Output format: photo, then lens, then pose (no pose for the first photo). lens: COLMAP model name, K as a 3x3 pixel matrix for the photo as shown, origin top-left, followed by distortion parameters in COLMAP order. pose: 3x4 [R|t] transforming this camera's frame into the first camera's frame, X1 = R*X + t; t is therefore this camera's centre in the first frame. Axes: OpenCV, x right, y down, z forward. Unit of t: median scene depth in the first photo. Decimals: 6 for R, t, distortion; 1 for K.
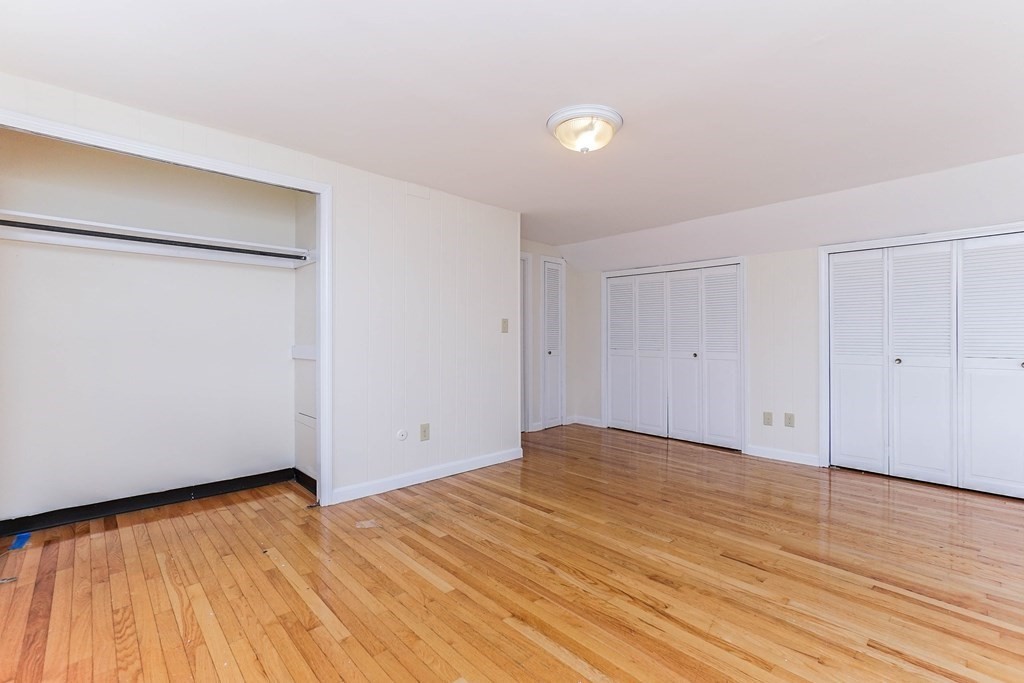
lens RADIAL K [[457.6, 0, 512.0], [0, 457.6, 341.5], [0, 0, 1]] dist [0.003775, 0.000308]
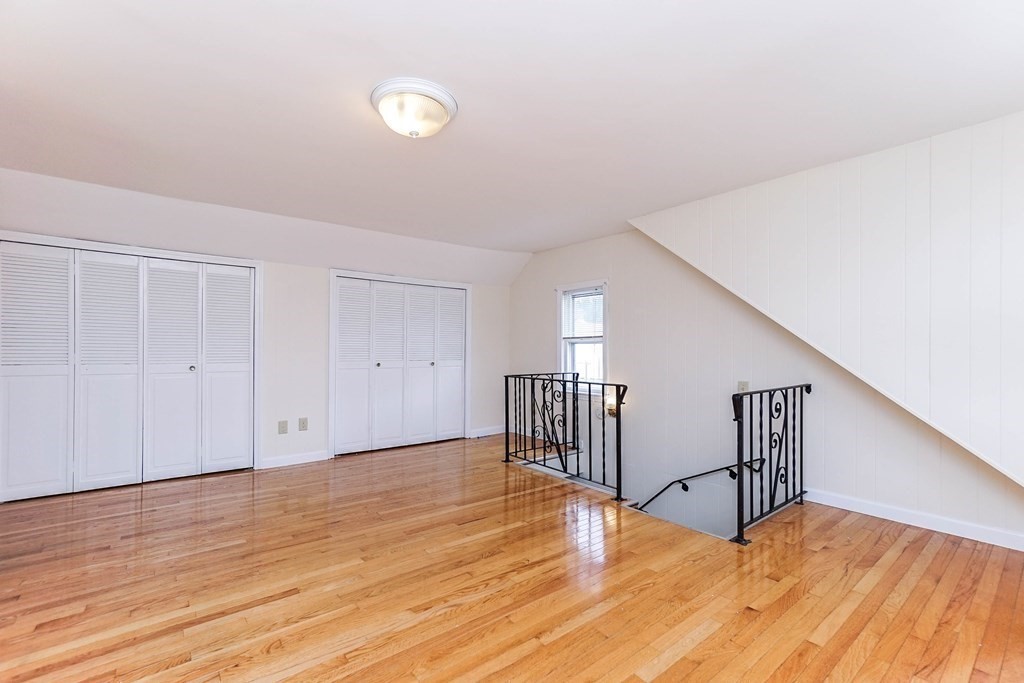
lens RADIAL K [[448.5, 0, 515.7], [0, 448.5, 347.6], [0, 0, 1]] dist [-0.000016, 0.000363]
pose [[0.072359, 0.007097, 0.997353, -0.640970], [0.005367, 0.999957, -0.007505, 0.004316], [-0.997364, 0.005896, 0.072318, 0.671515]]
